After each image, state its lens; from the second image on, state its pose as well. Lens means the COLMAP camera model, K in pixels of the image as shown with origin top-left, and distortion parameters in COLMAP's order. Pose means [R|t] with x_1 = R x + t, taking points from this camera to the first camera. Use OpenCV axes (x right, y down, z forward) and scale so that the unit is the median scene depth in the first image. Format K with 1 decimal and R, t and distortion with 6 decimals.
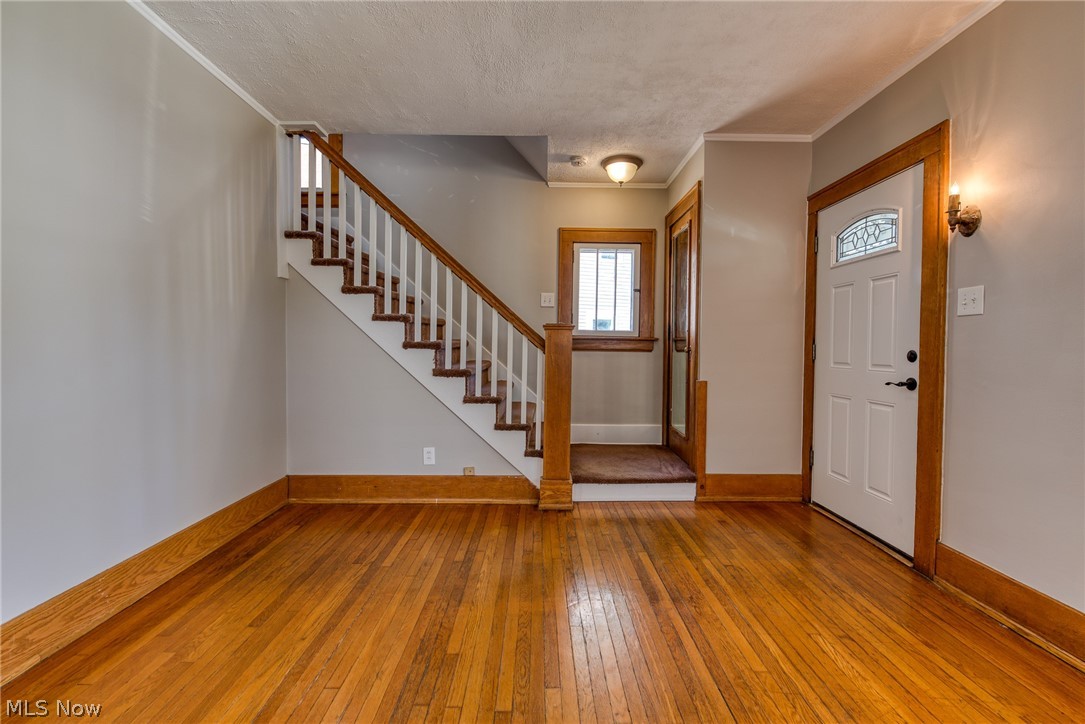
lens RADIAL K [[470.3, 0, 544.5], [0, 470.3, 358.8], [0, 0, 1]] dist [0.005494, -0.007172]
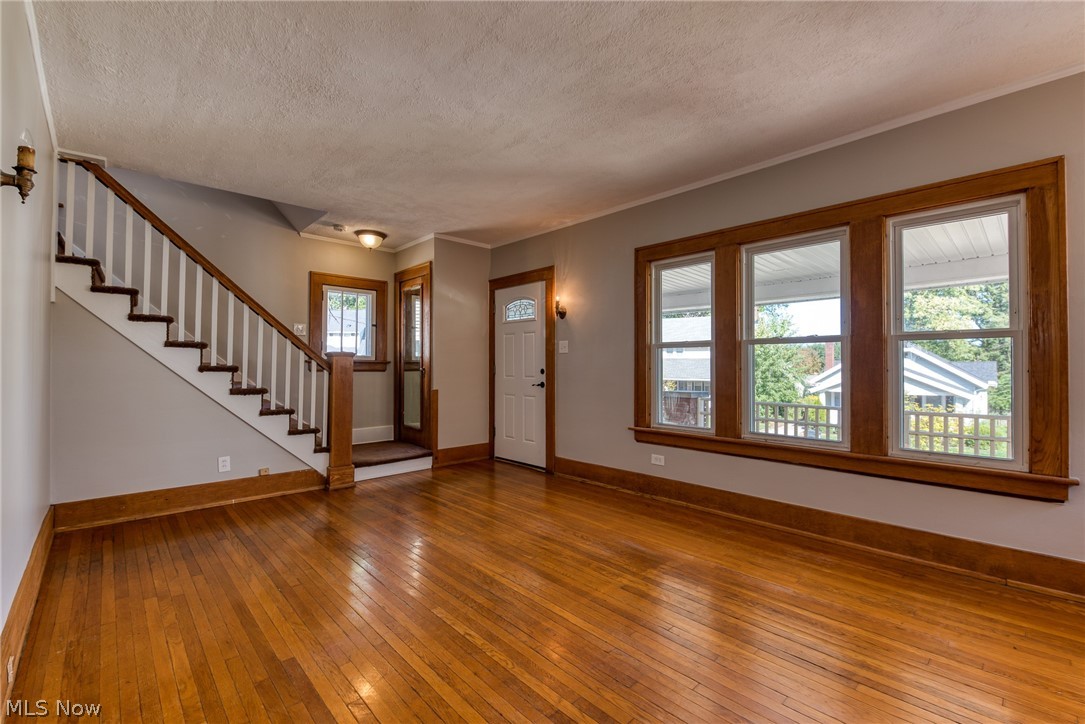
lens RADIAL K [[470.3, 0, 545.6], [0, 470.3, 360.9], [0, 0, 1]] dist [0.005494, -0.007172]
pose [[0.743037, -0.000386, 0.669250, -0.440309], [0.024234, 0.999360, -0.026329, 0.002196], [-0.668811, 0.035782, 0.742571, -0.407666]]
